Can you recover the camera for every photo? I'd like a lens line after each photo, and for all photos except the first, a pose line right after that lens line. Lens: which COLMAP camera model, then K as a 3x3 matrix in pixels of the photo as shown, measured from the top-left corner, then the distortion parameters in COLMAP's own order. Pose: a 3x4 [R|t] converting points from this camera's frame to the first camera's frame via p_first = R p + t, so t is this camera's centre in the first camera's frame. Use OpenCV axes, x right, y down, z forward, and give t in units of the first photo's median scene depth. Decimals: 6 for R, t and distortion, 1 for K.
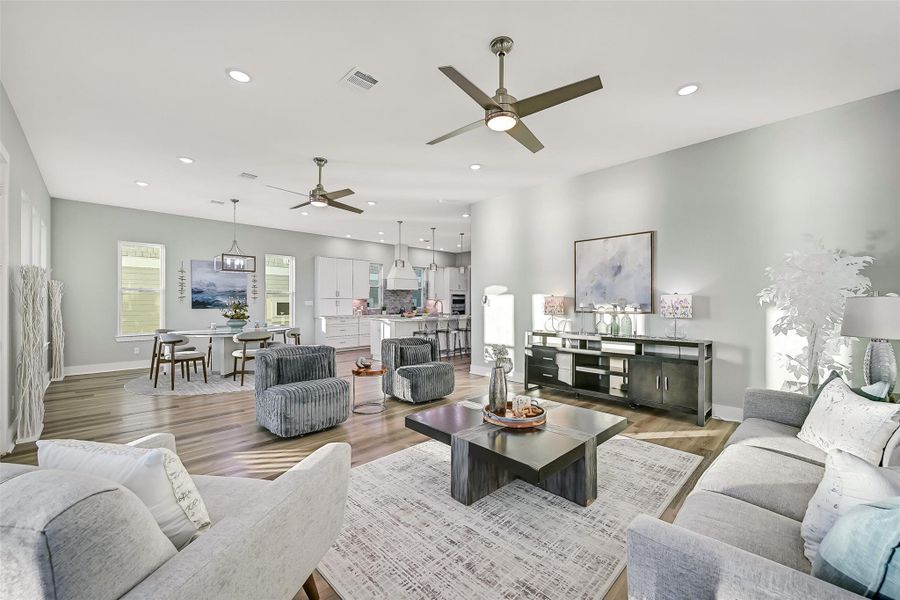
lens RADIAL K [[355.2, 0, 453.3], [0, 355.2, 304.0], [0, 0, 1]] dist [0.009763, -0.000264]
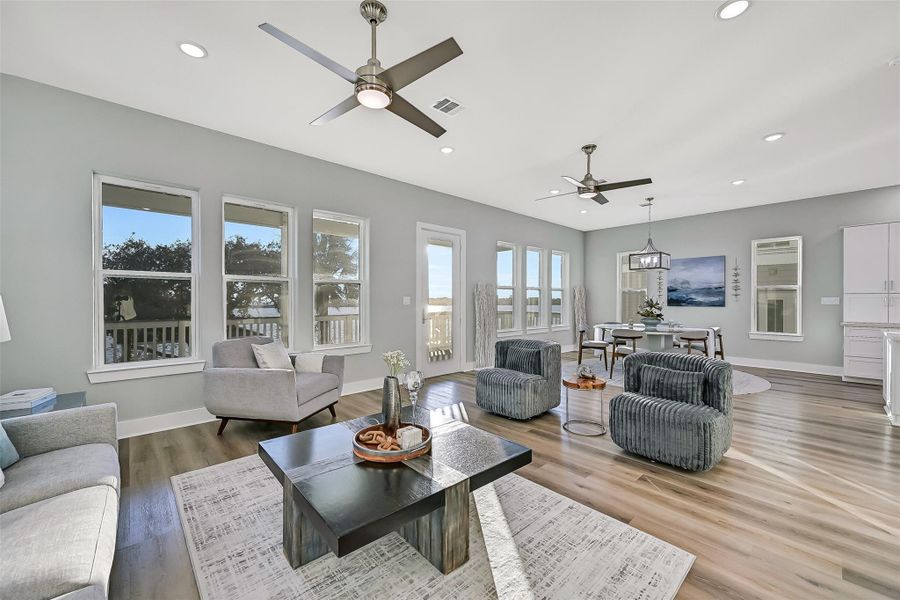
lens RADIAL K [[355.2, 0, 459.5], [0, 355.2, 302.2], [0, 0, 1]] dist [0.009763, -0.000264]
pose [[-0.030413, 0.006906, -0.999514, 0.317176], [-0.005206, 0.999961, 0.007068, -0.002571], [0.999524, 0.005418, -0.030376, 0.384723]]
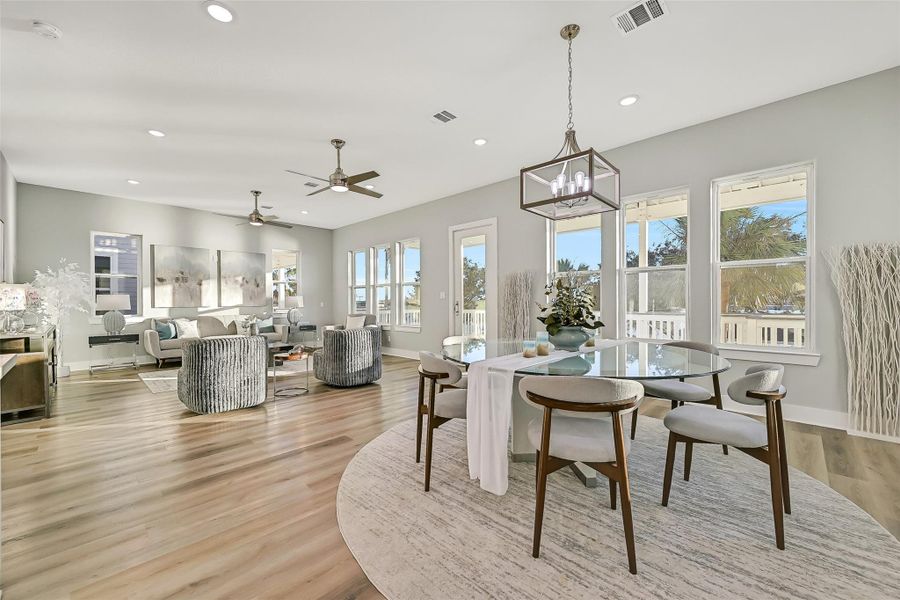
lens RADIAL K [[355.2, 0, 461.0], [0, 355.2, 304.5], [0, 0, 1]] dist [0.009763, -0.000264]
pose [[-0.999463, 0.002858, -0.032631, -0.368616], [0.002455, 0.999920, 0.012377, 0.010801], [0.032664, 0.012290, -0.999391, 1.086151]]
